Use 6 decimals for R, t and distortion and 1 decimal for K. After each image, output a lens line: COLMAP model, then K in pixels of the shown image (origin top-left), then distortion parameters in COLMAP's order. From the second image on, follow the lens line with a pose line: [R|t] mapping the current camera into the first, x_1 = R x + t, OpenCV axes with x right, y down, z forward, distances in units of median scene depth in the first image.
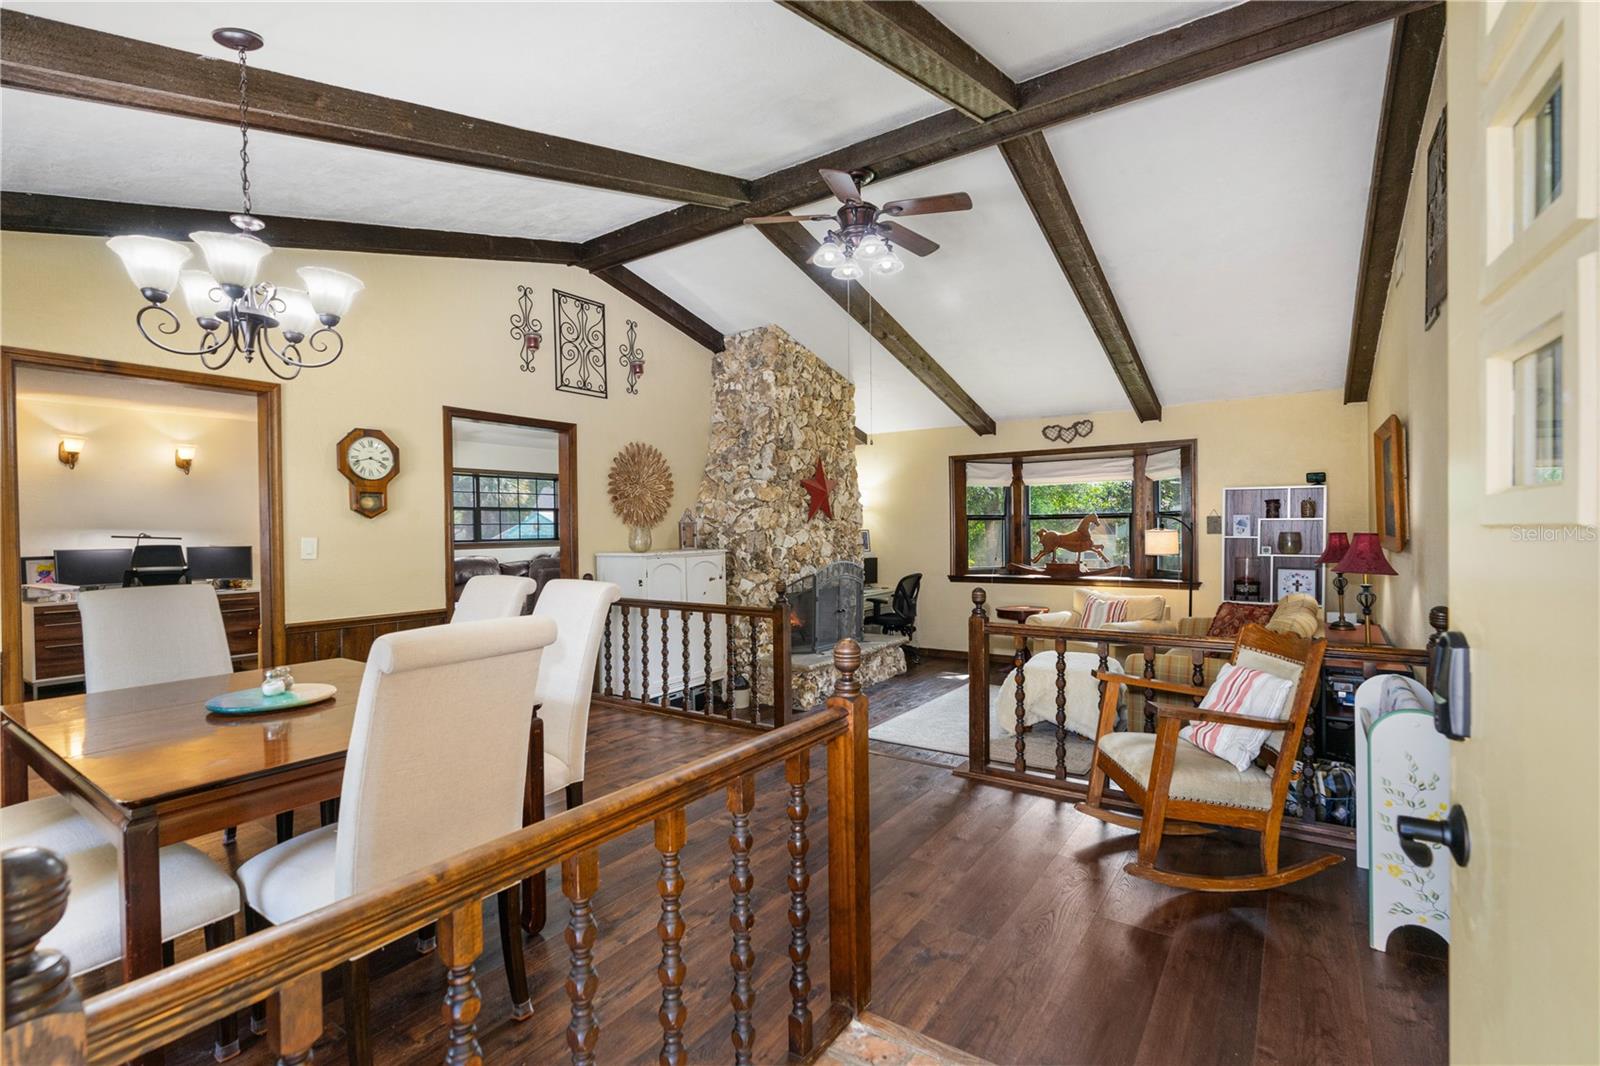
lens RADIAL K [[691.9, 0, 800.0], [0, 691.9, 533.0], [0, 0, 1]] dist [-0.002342, -0.000086]
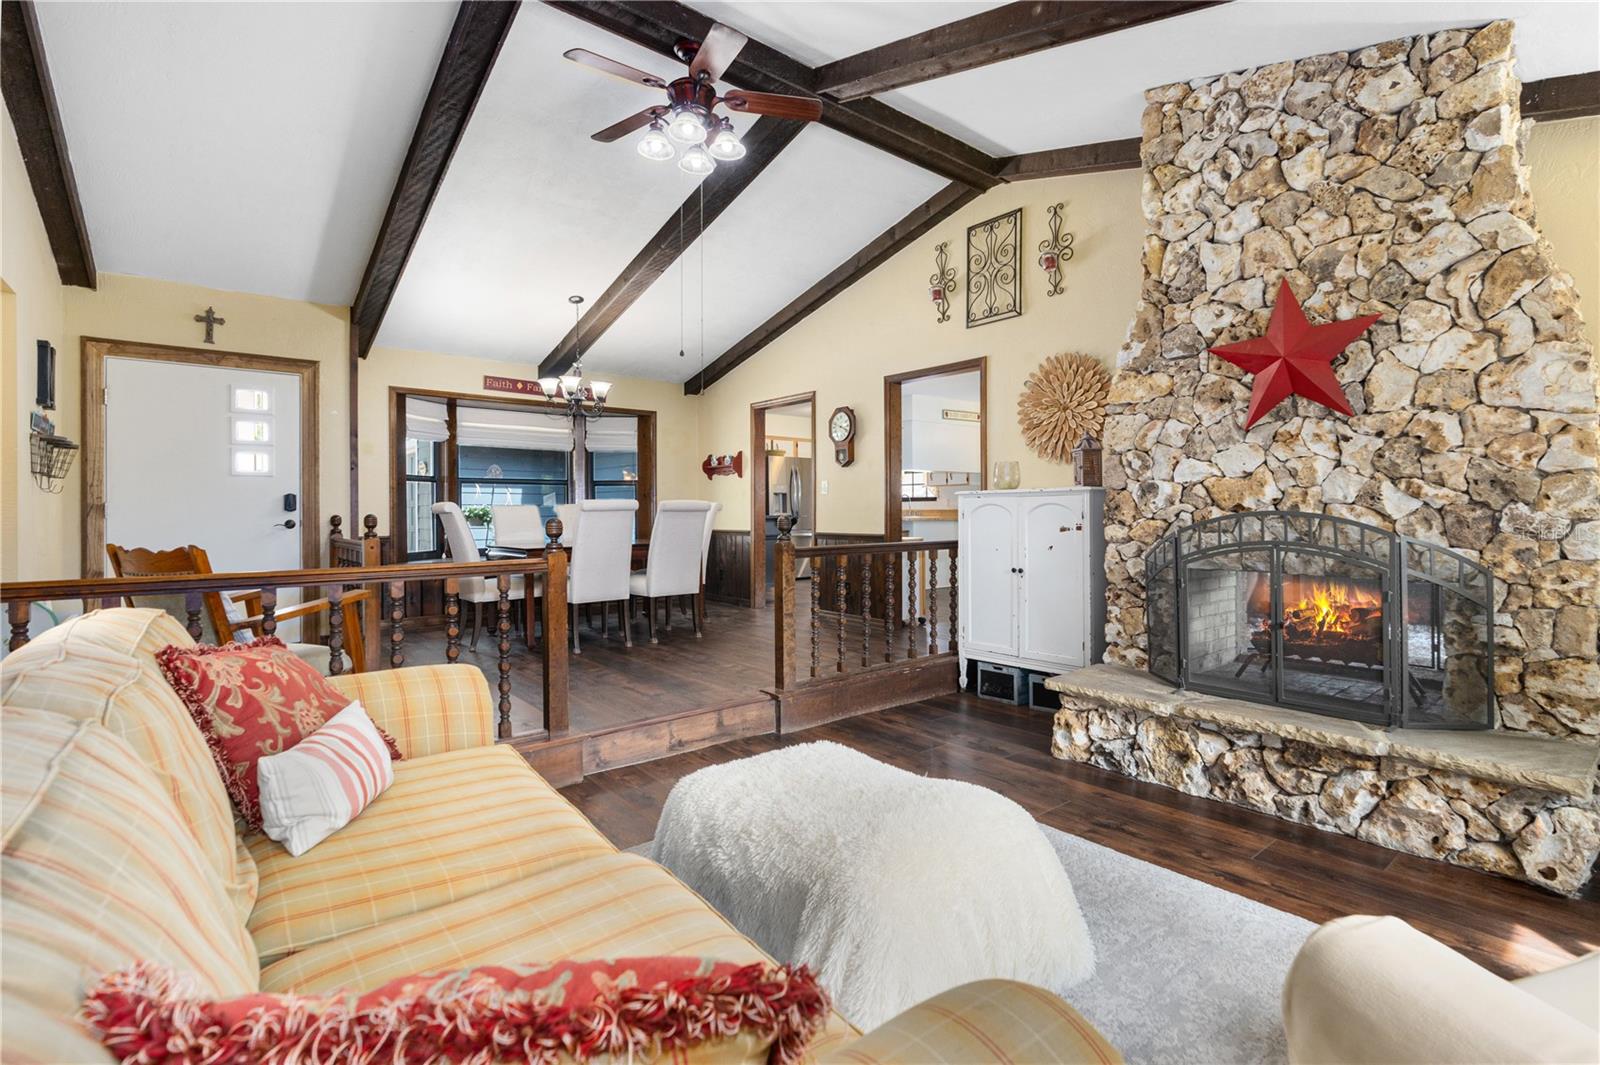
lens RADIAL K [[745.0, 0, 850.8], [0, 745.0, 505.9], [0, 0, 1]] dist [-0.003411, 0.001231]
pose [[-0.220597, 0.006968, -0.975340, 0.605643], [0.005098, 0.999969, 0.005991, 0.034638], [0.975352, -0.003651, -0.220626, 0.881453]]
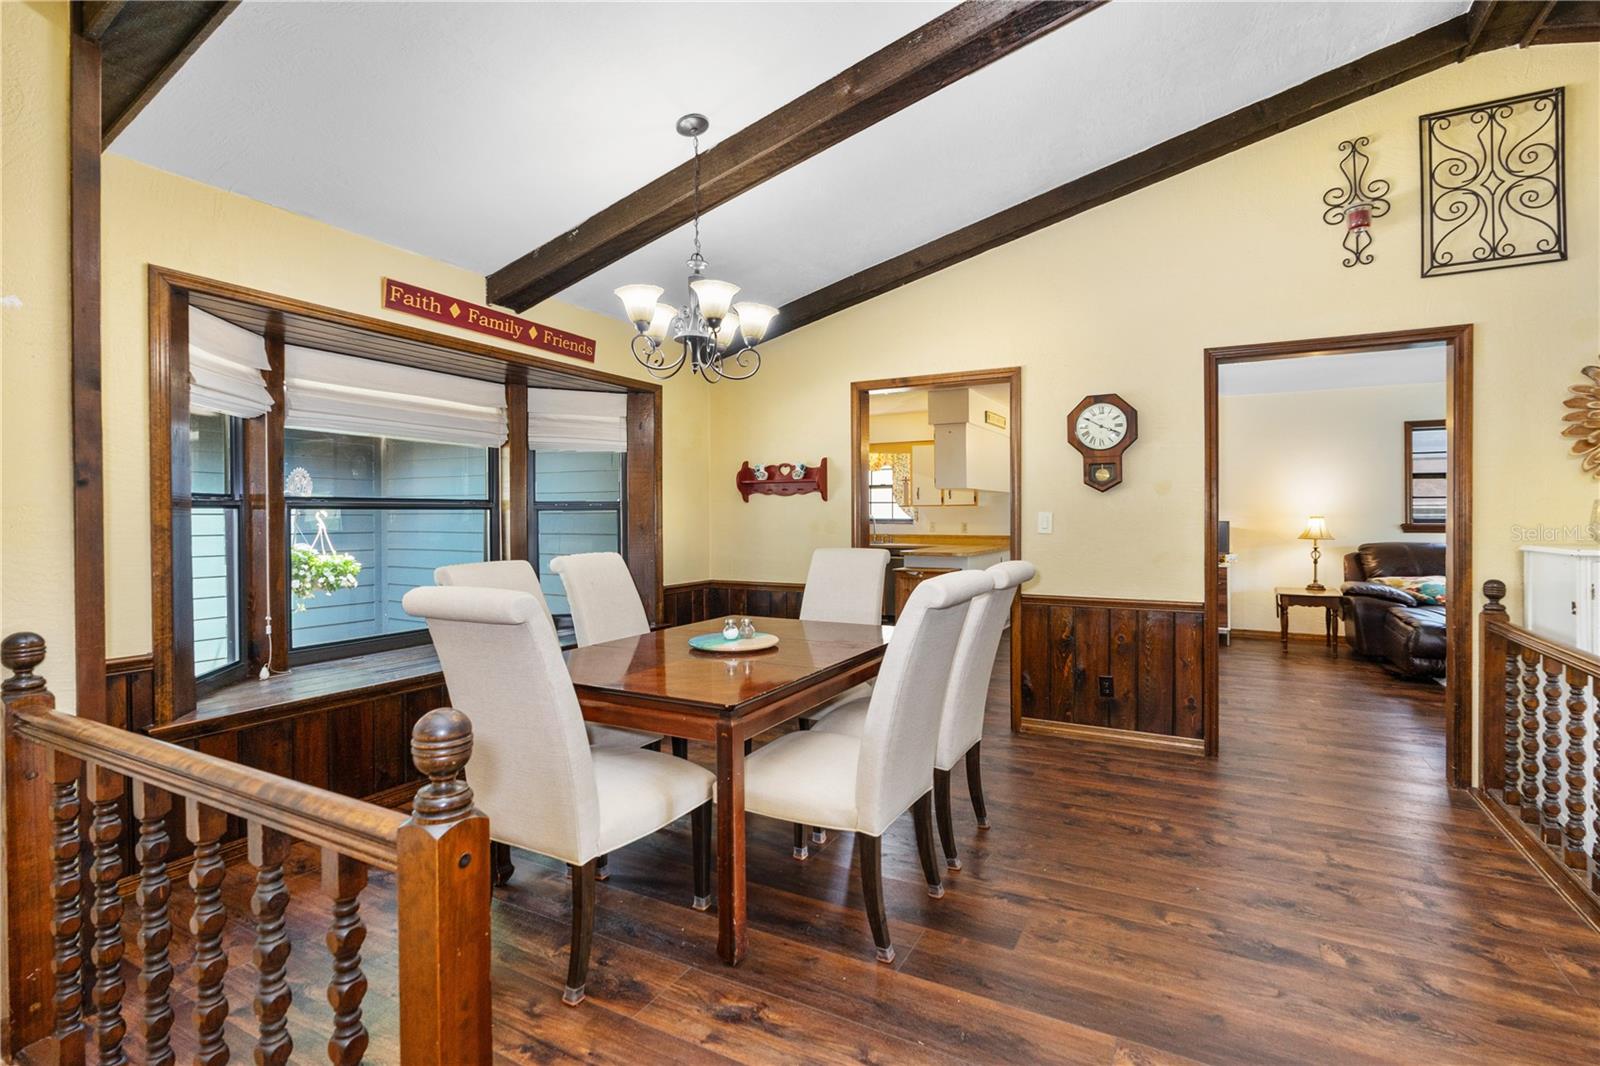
lens RADIAL K [[726.4, 0, 841.1], [0, 726.4, 512.0], [0, 0, 1]] dist [0.000554, 0.000280]
pose [[0.160712, 0.009083, -0.986960, 0.172133], [-0.001736, 0.999959, 0.008920, -0.001384], [0.987000, 0.000279, 0.160721, 0.313056]]
